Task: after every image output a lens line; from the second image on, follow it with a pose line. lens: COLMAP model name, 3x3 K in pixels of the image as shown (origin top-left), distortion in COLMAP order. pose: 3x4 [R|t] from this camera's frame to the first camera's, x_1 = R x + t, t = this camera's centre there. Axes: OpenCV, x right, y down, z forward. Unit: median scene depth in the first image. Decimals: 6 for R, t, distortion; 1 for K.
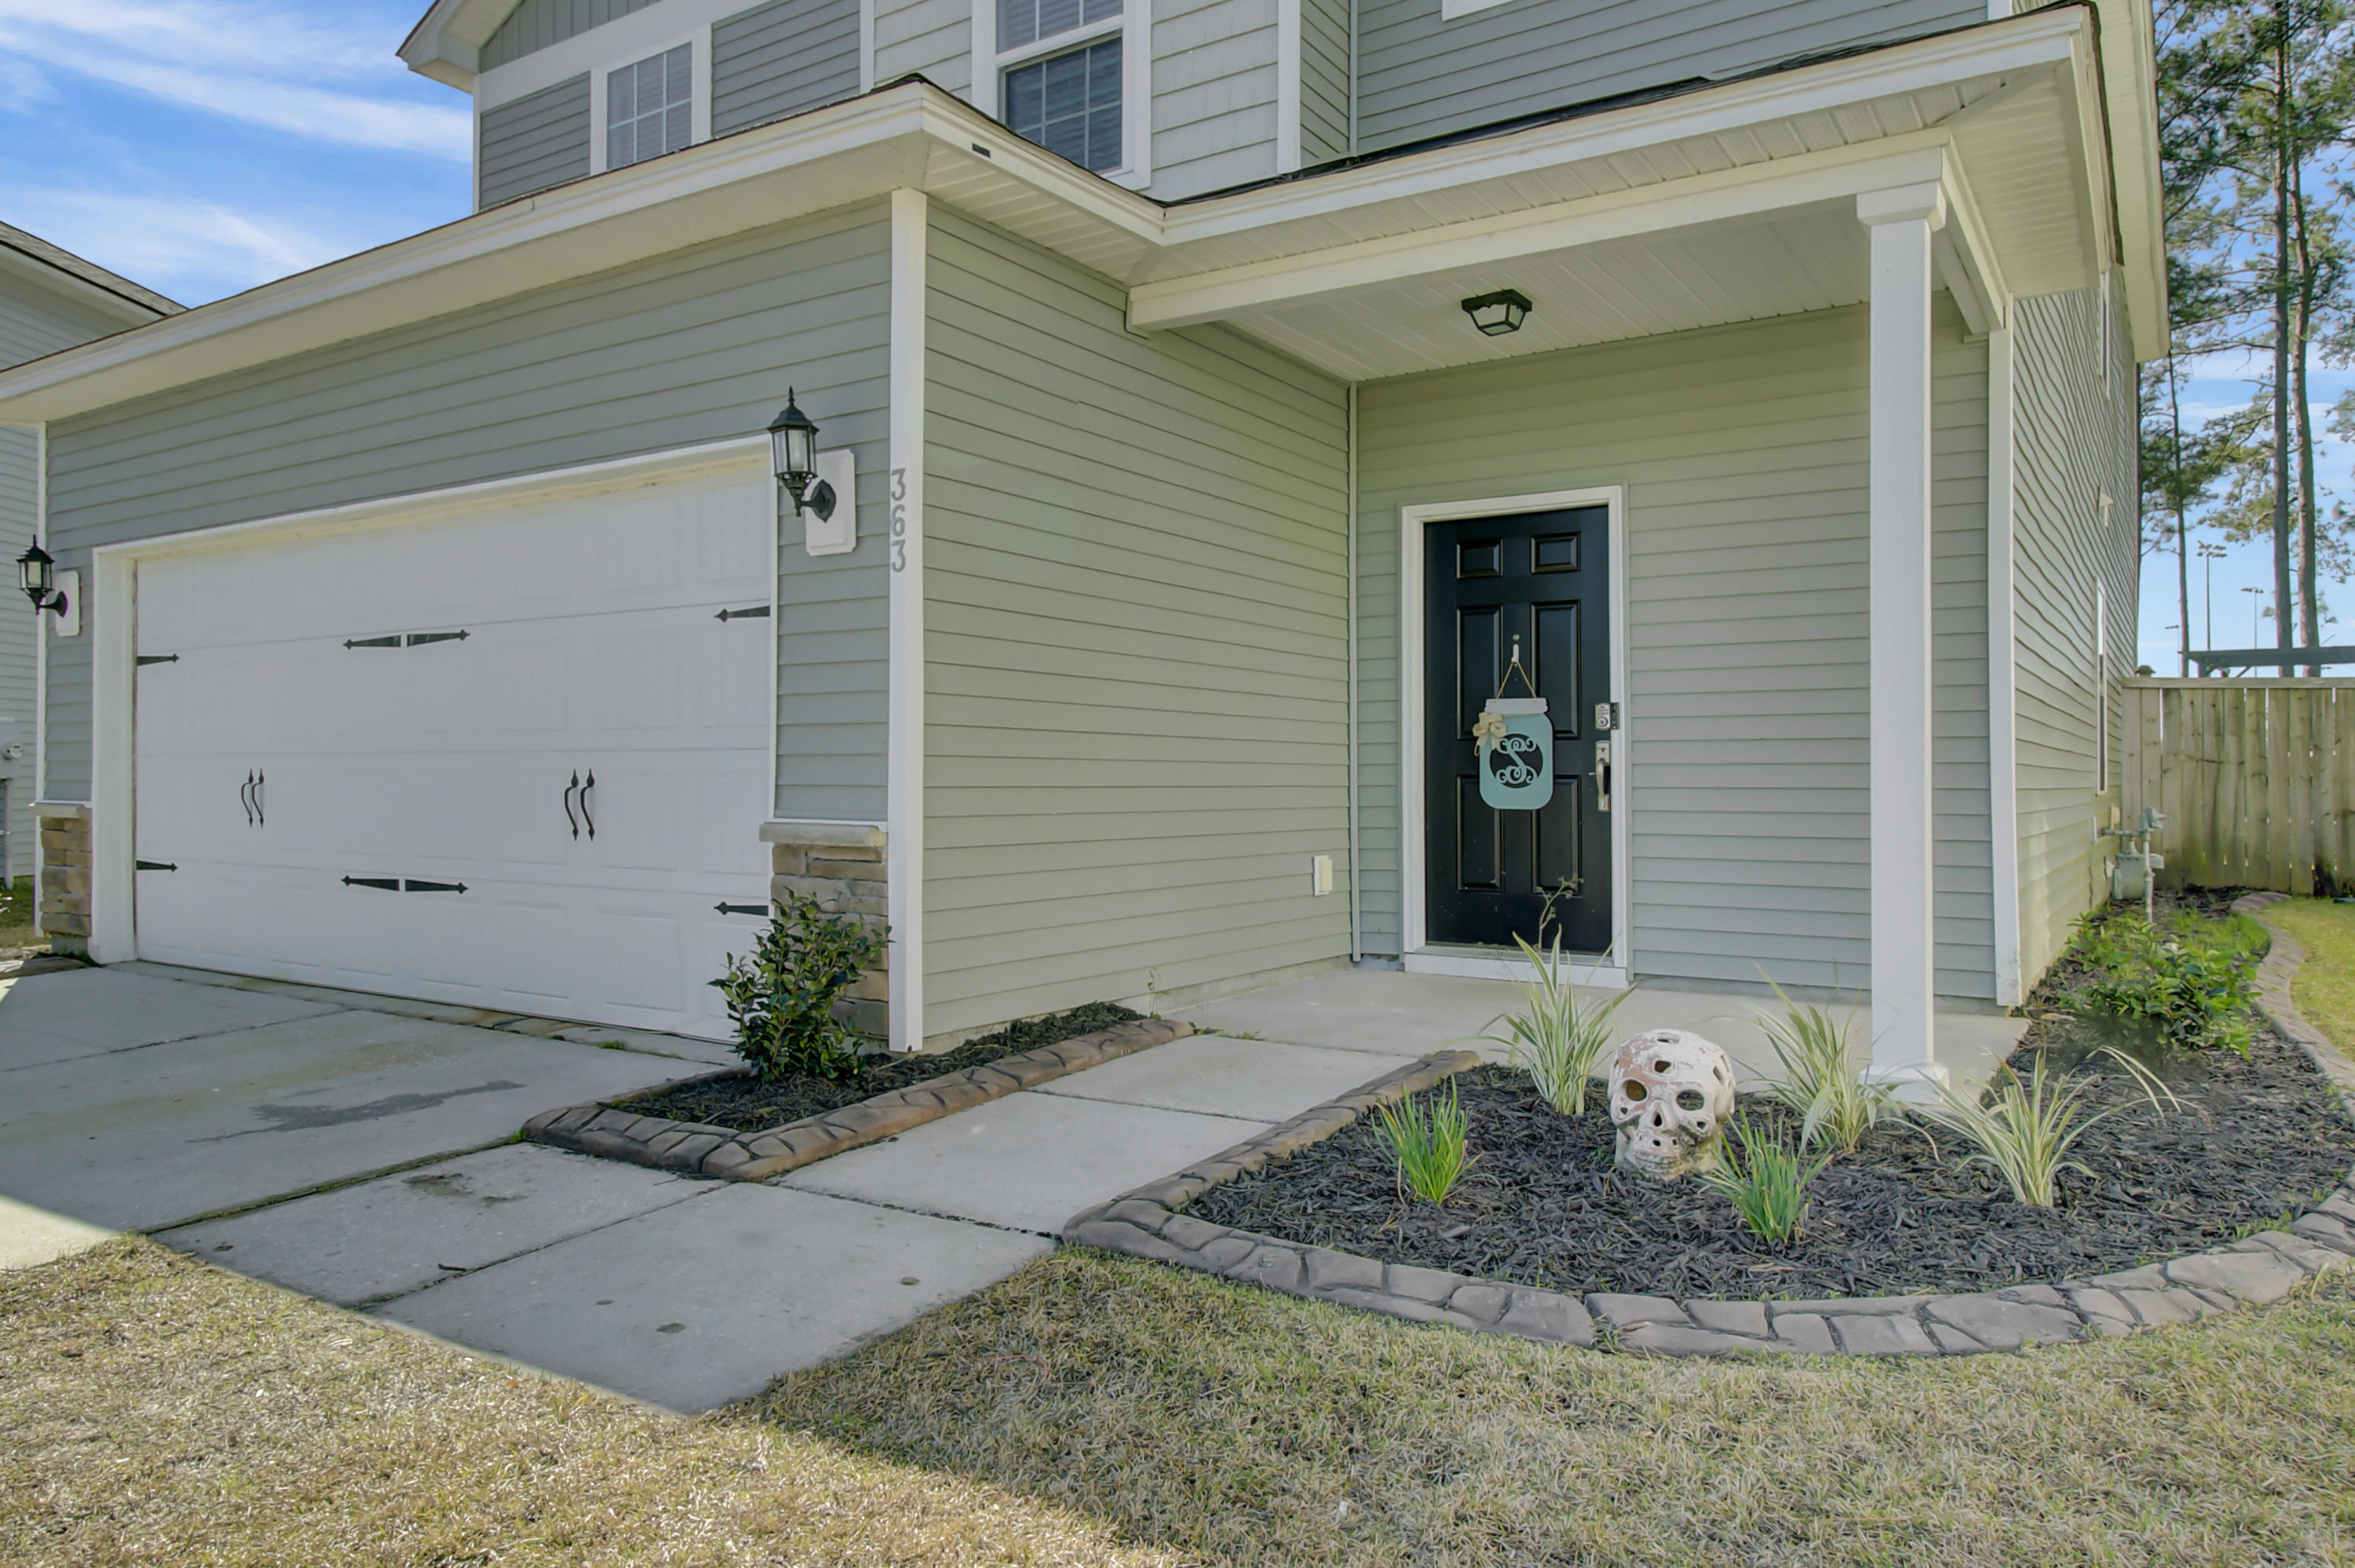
lens RADIAL K [[1743.8, 0, 961.9], [0, 1743.8, 755.0], [0, 0, 1]] dist [0.003597, -0.002843]
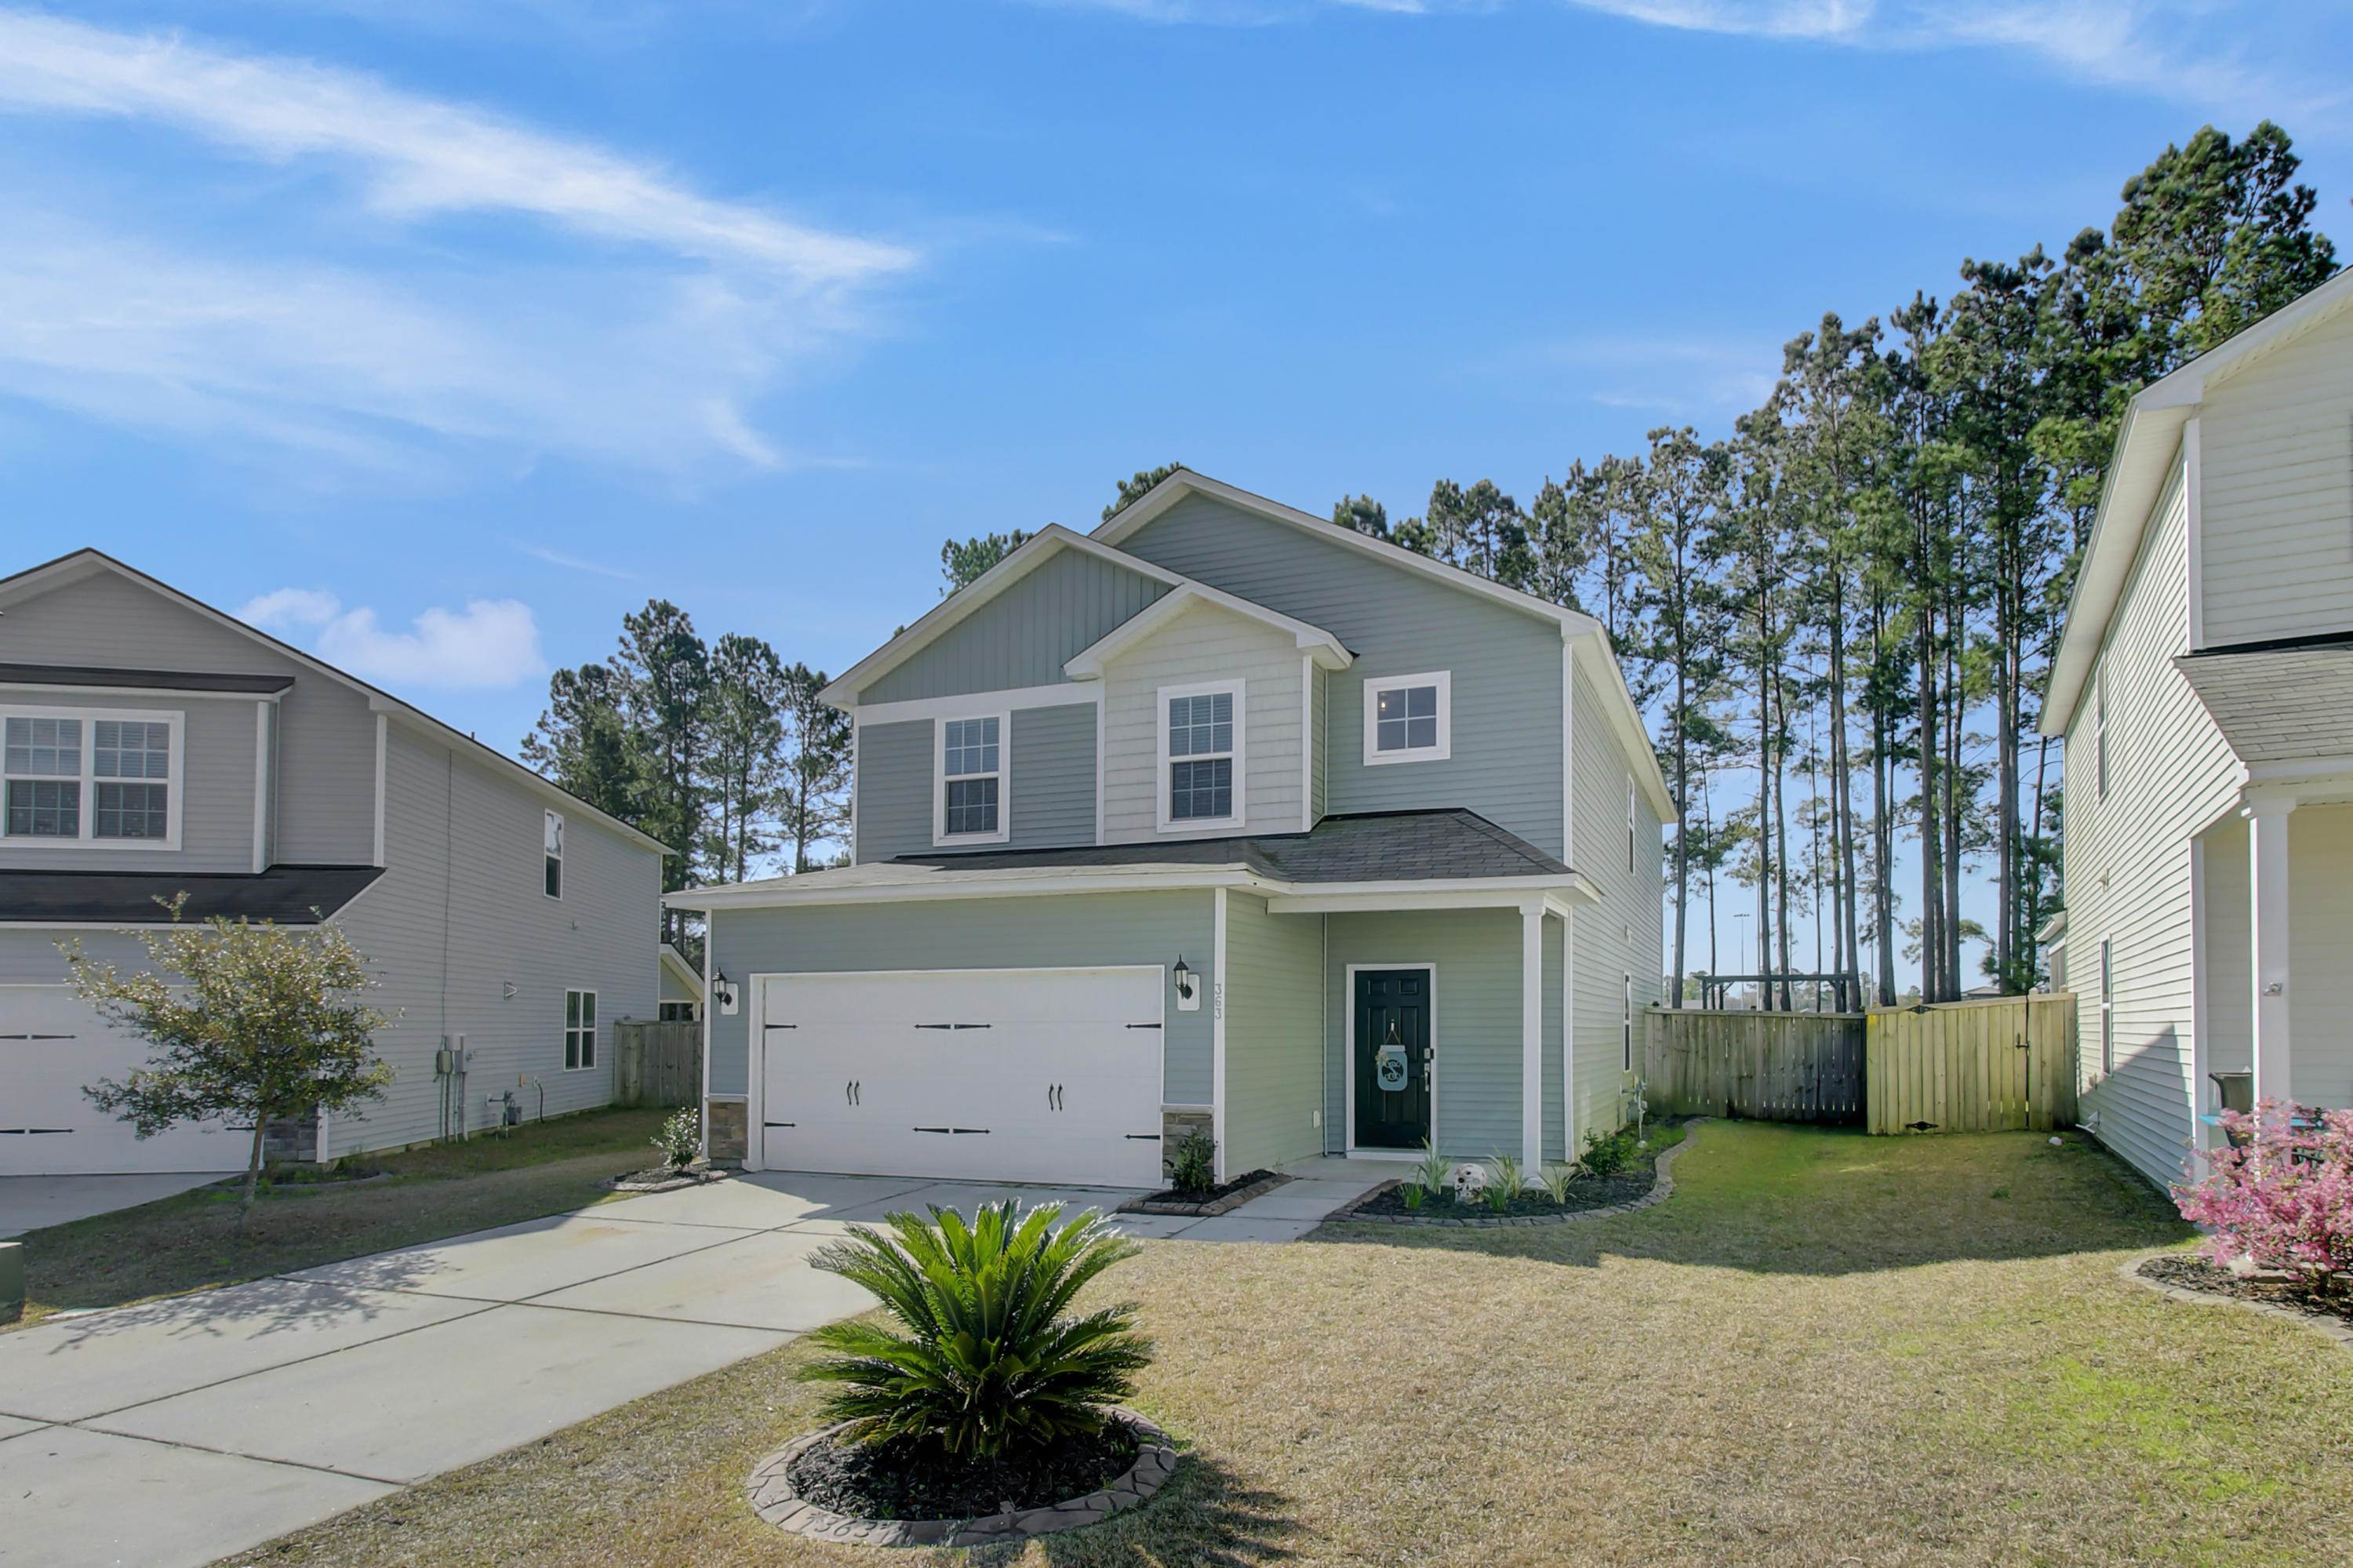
lens RADIAL K [[1480.2, 0, 1179.5], [0, 1480.2, 987.9], [0, 0, 1]] dist [-0.002053, 0.011712]
pose [[0.970348, 0.001480, 0.241706, -0.494187], [0.002495, 0.999867, -0.016140, -0.083065], [-0.241698, 0.016265, 0.970215, -0.983348]]
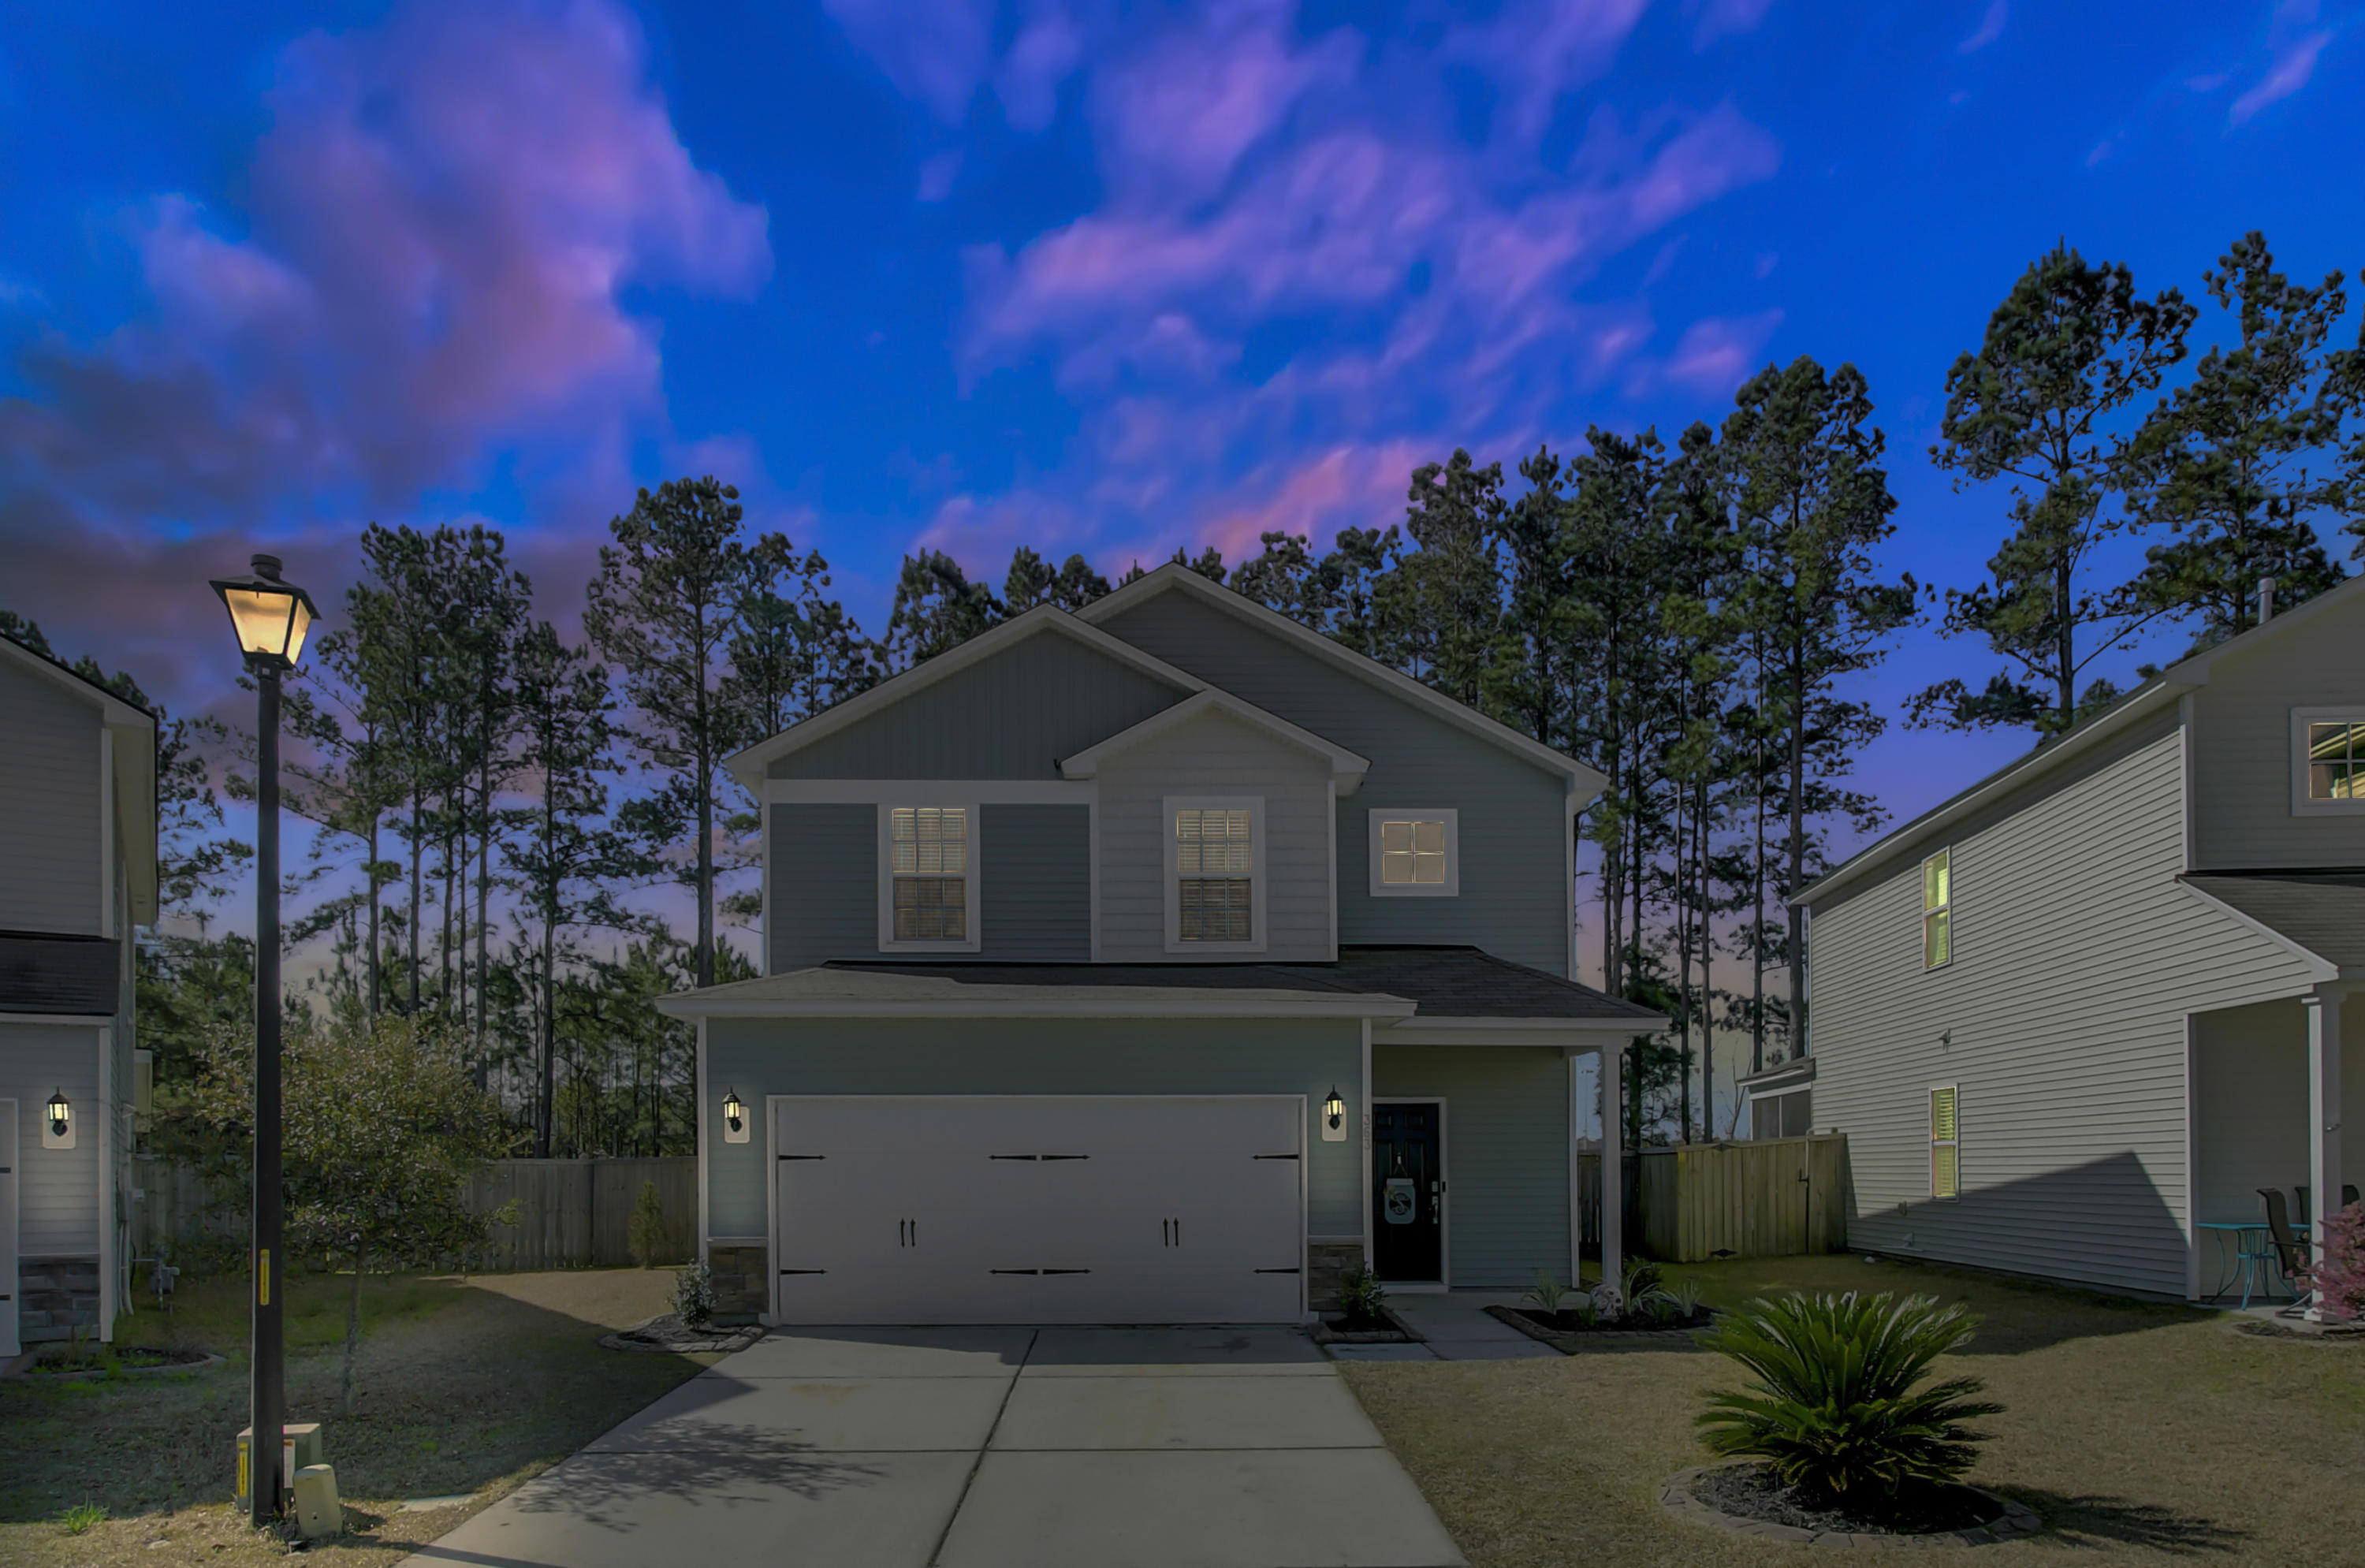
lens RADIAL K [[1745.2, 0, 1297.7], [0, 1745.2, 1161.7], [0, 0, 1]] dist [-0.007307, 0.009398]
pose [[0.768784, -0.001380, 0.639507, -1.409782], [-0.001641, 0.999990, 0.004131, -0.068164], [-0.639506, -0.004225, 0.768774, -0.829799]]
